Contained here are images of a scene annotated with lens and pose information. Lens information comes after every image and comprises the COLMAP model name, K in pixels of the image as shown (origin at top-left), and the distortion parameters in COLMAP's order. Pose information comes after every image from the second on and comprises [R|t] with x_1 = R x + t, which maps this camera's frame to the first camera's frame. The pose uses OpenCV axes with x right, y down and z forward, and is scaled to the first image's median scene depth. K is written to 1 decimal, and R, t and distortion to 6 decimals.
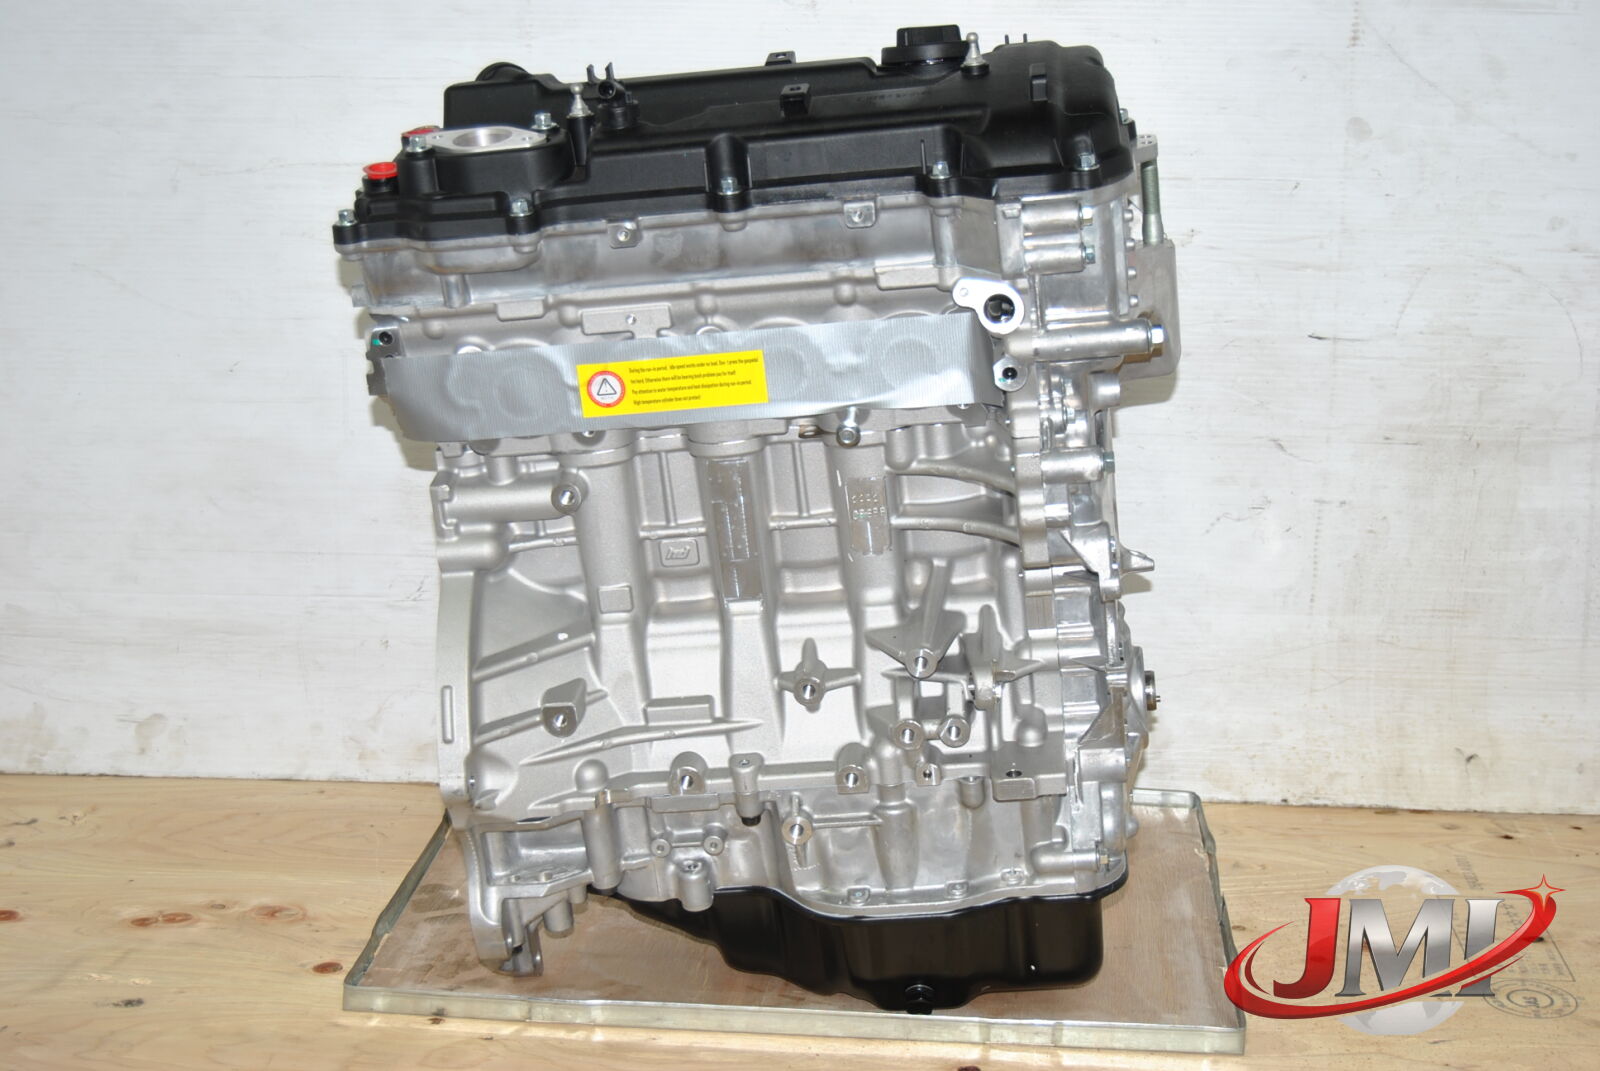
lens RADIAL K [[2636.3, 0, 804.0], [0, 2636.3, 511.6], [0, 0, 1]] dist [0.004300, -0.178391]
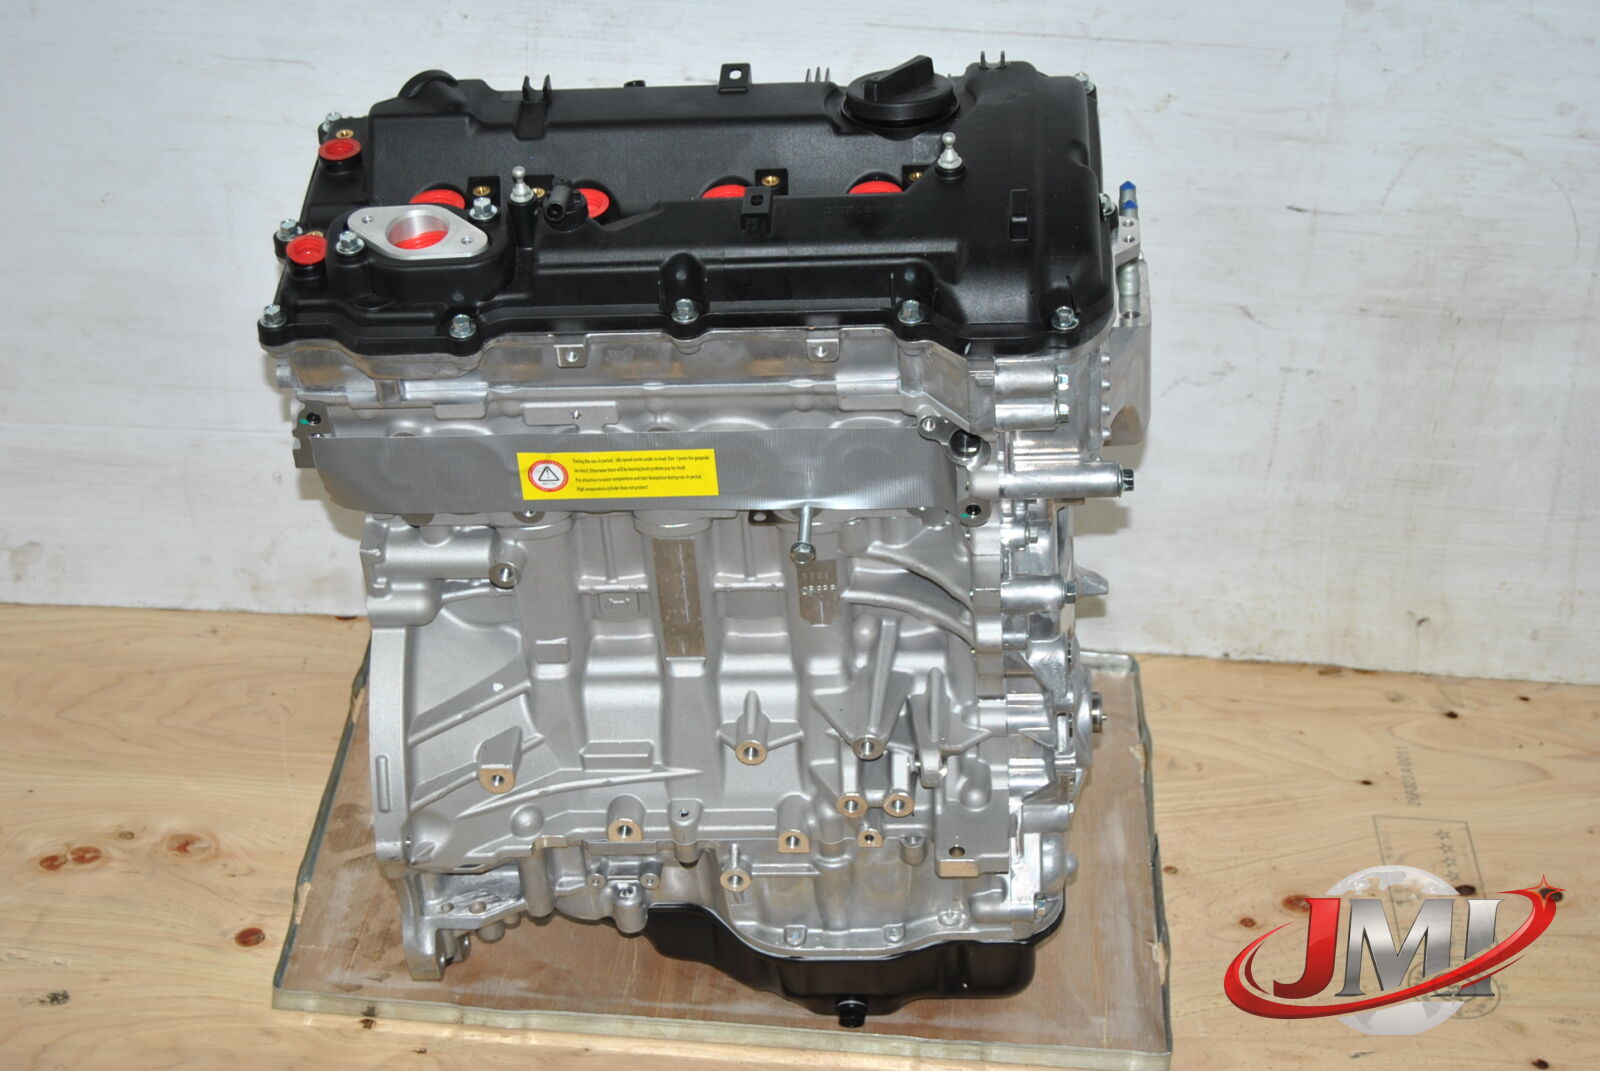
lens RADIAL K [[3129.0, 0, 791.5], [0, 3129.0, 470.0], [0, 0, 1]] dist [0.008985, -0.157978]
pose [[0.998768, 0.015710, 0.047073, -0.037754], [-0.029037, 0.954237, 0.297638, -0.360476], [-0.040243, -0.298638, 0.953517, -0.074231]]
